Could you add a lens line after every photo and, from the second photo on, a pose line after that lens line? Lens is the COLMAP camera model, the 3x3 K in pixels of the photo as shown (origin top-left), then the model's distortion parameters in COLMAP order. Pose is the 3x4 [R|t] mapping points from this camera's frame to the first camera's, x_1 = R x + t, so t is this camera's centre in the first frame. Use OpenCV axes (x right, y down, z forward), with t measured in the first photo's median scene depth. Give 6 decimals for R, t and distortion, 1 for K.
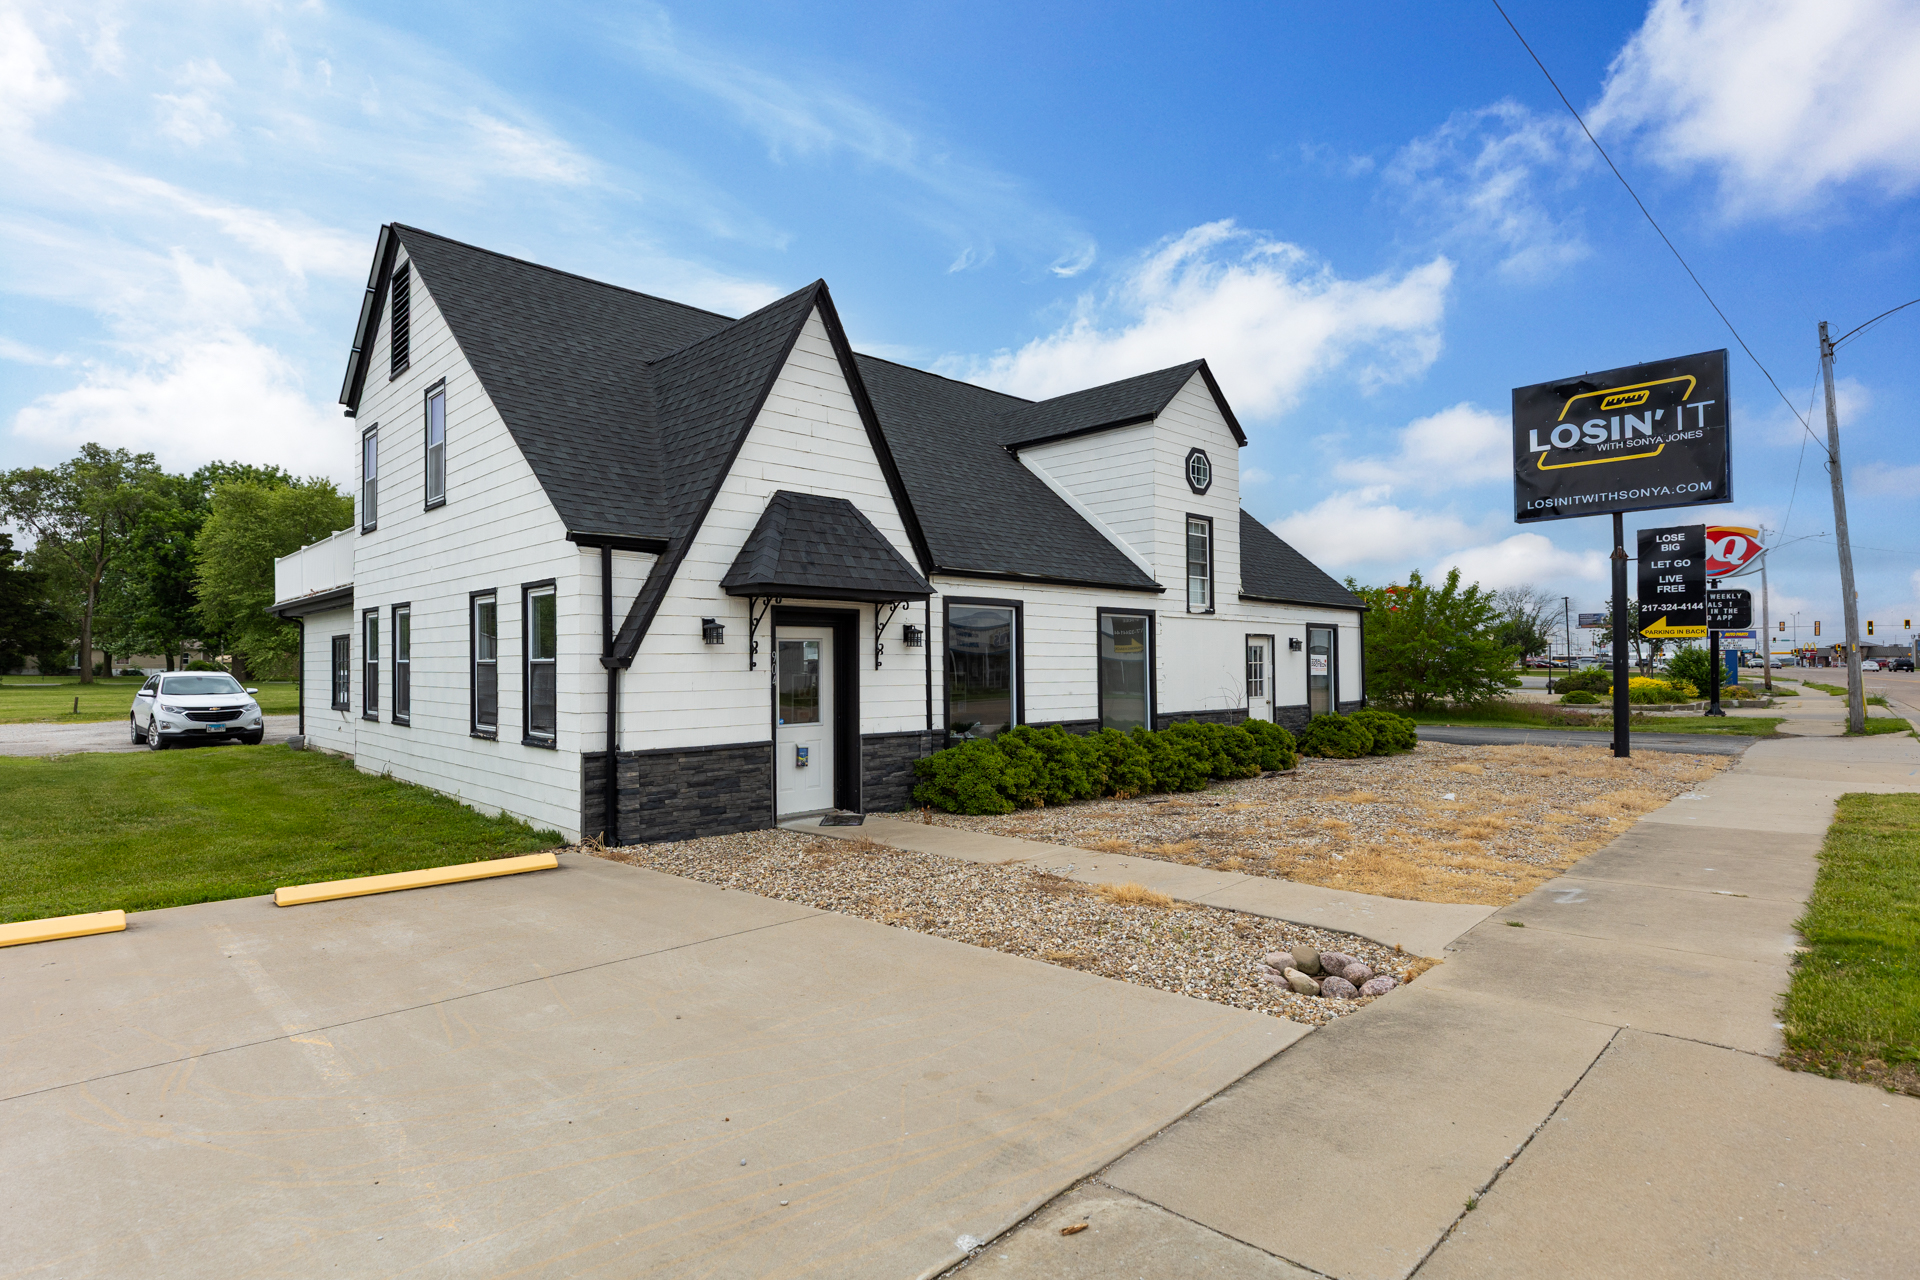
lens RADIAL K [[964.3, 0, 954.9], [0, 964.3, 652.0], [0, 0, 1]] dist [-0.001510, 0.000654]
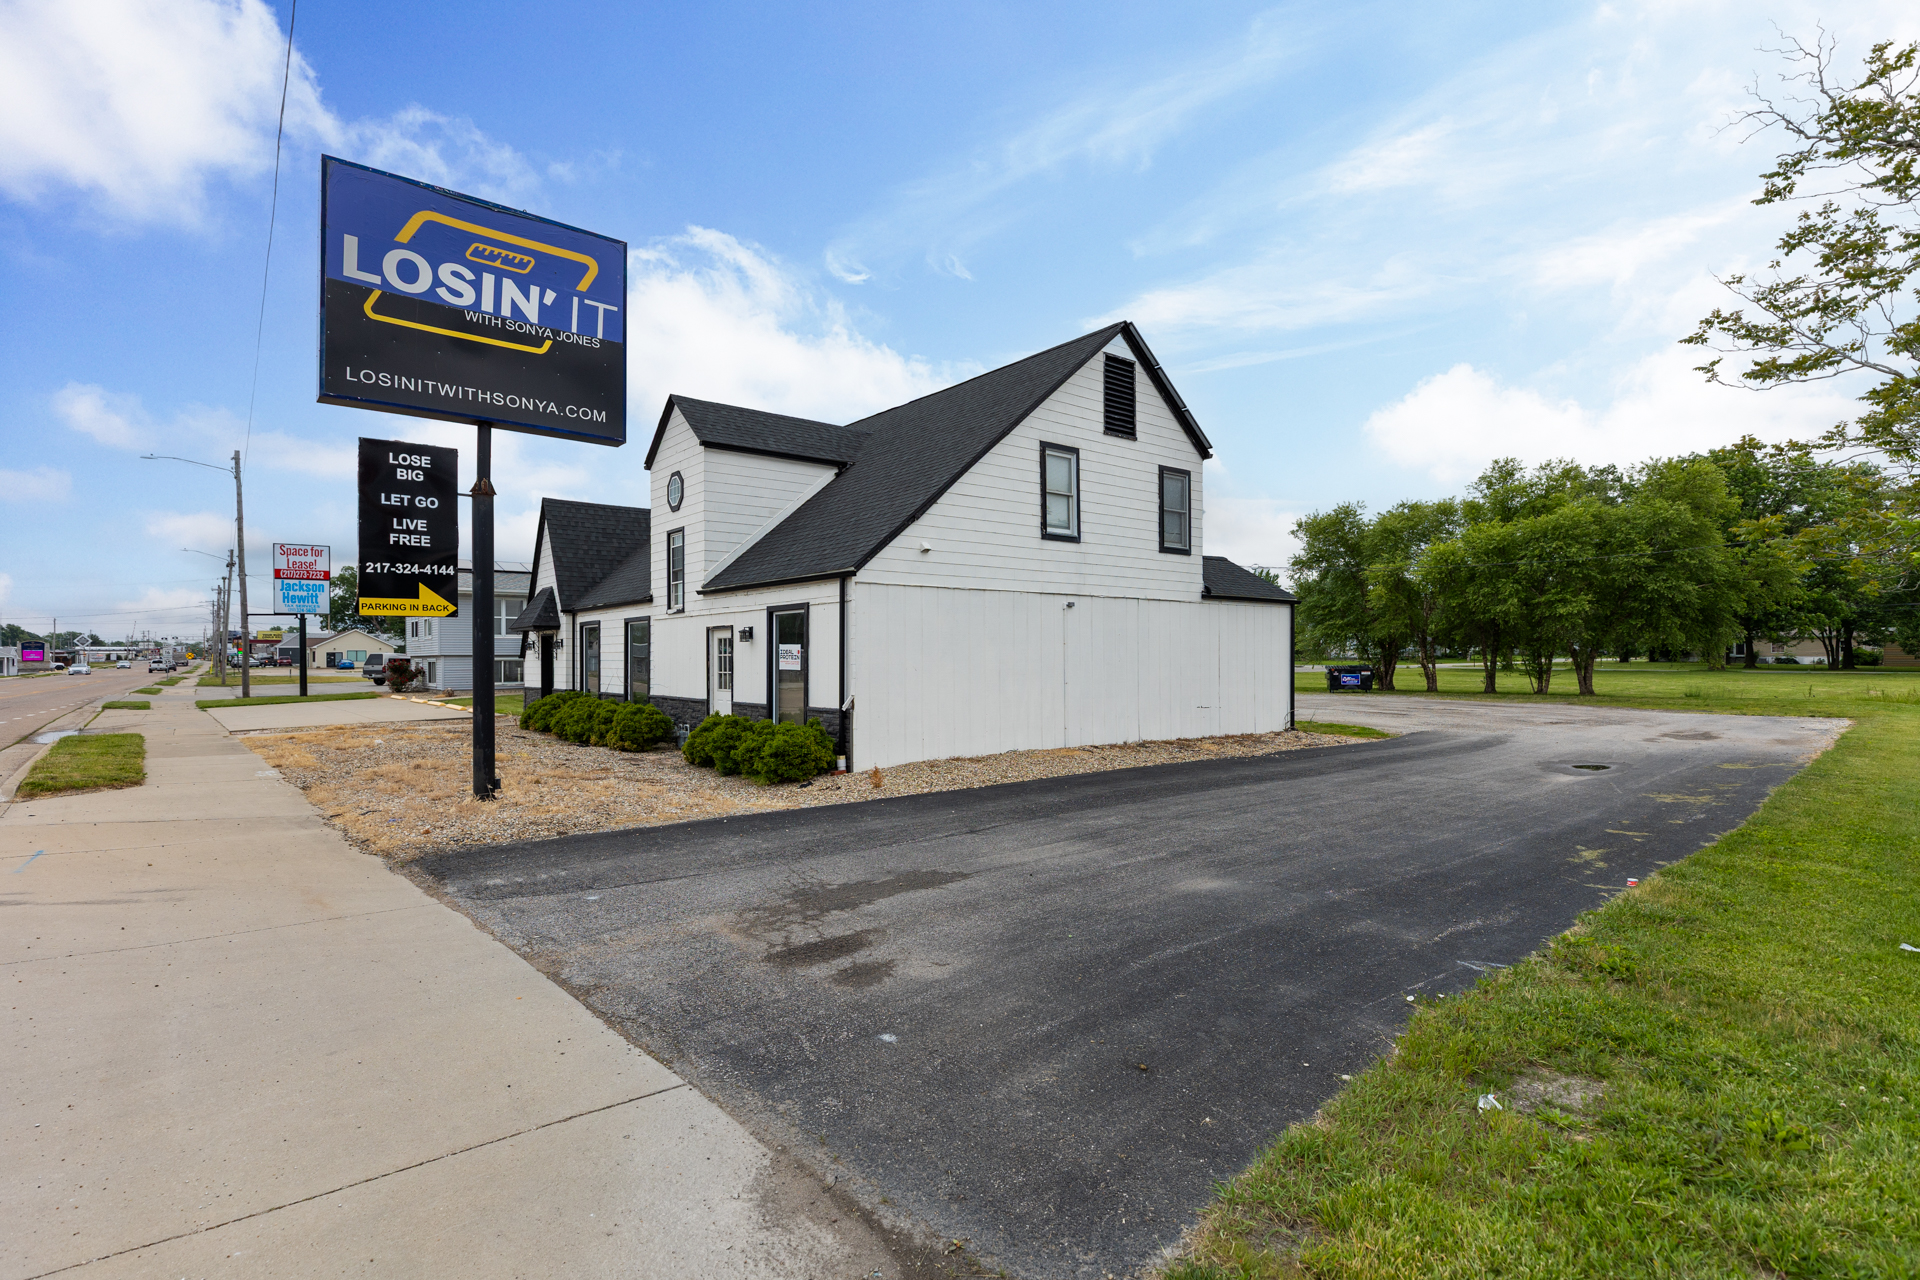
lens RADIAL K [[931.0, 0, 960.0], [0, 931.0, 640.0], [0, 0, 1]] dist [-0.001348, 0.000044]
pose [[-0.068765, -0.017483, -0.997480, 1.424095], [0.017749, 0.999667, -0.018745, 0.020302], [0.997475, -0.018993, -0.068431, 1.496788]]
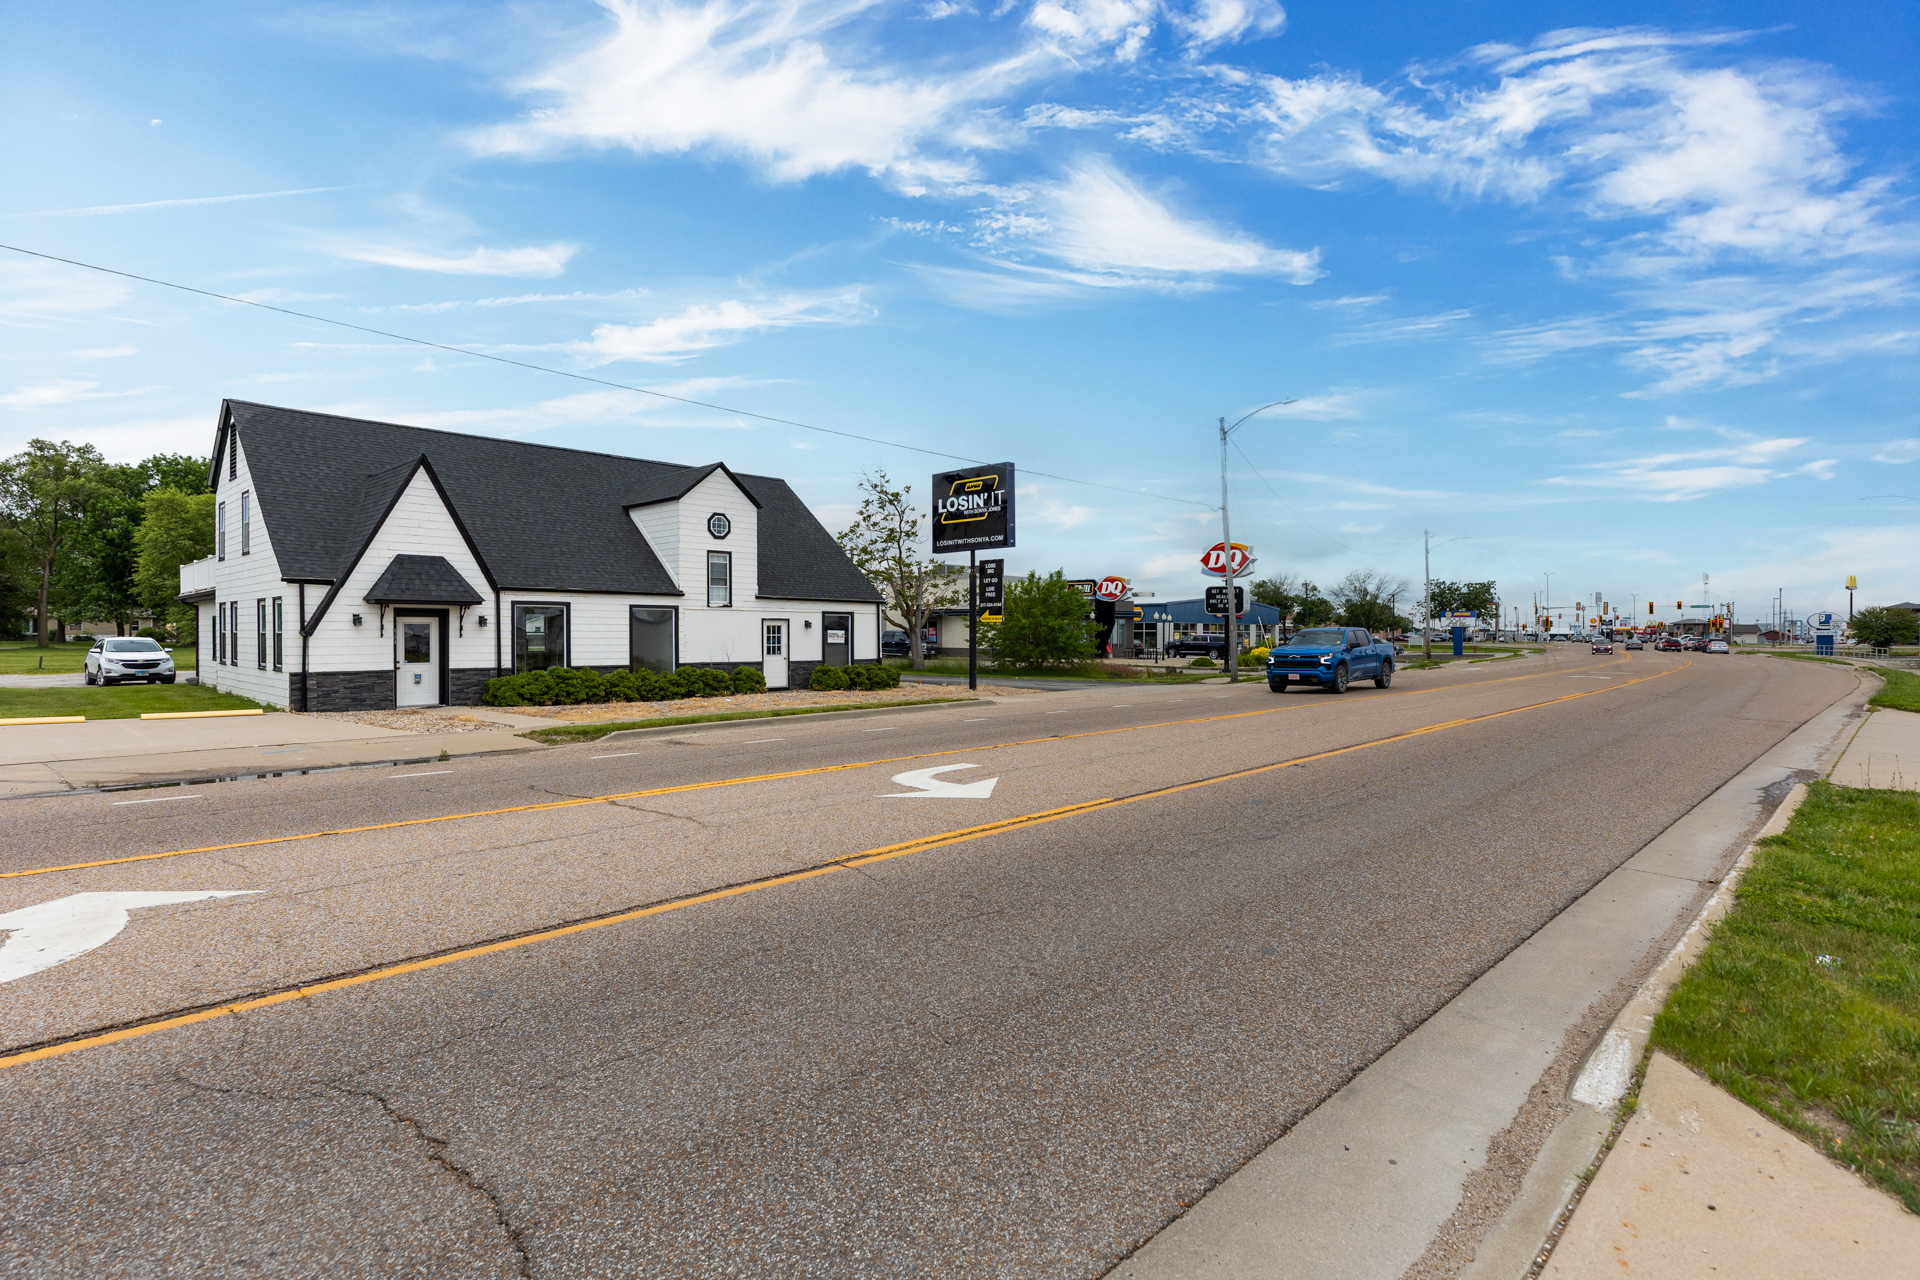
lens RADIAL K [[931.0, 0, 960.0], [0, 931.0, 640.0], [0, 0, 1]] dist [-0.001348, 0.000044]
pose [[0.998773, 0.004787, 0.049285, 0.642451], [-0.005704, 0.999813, 0.018479, -0.014141], [-0.049187, -0.018738, 0.998614, -0.758197]]
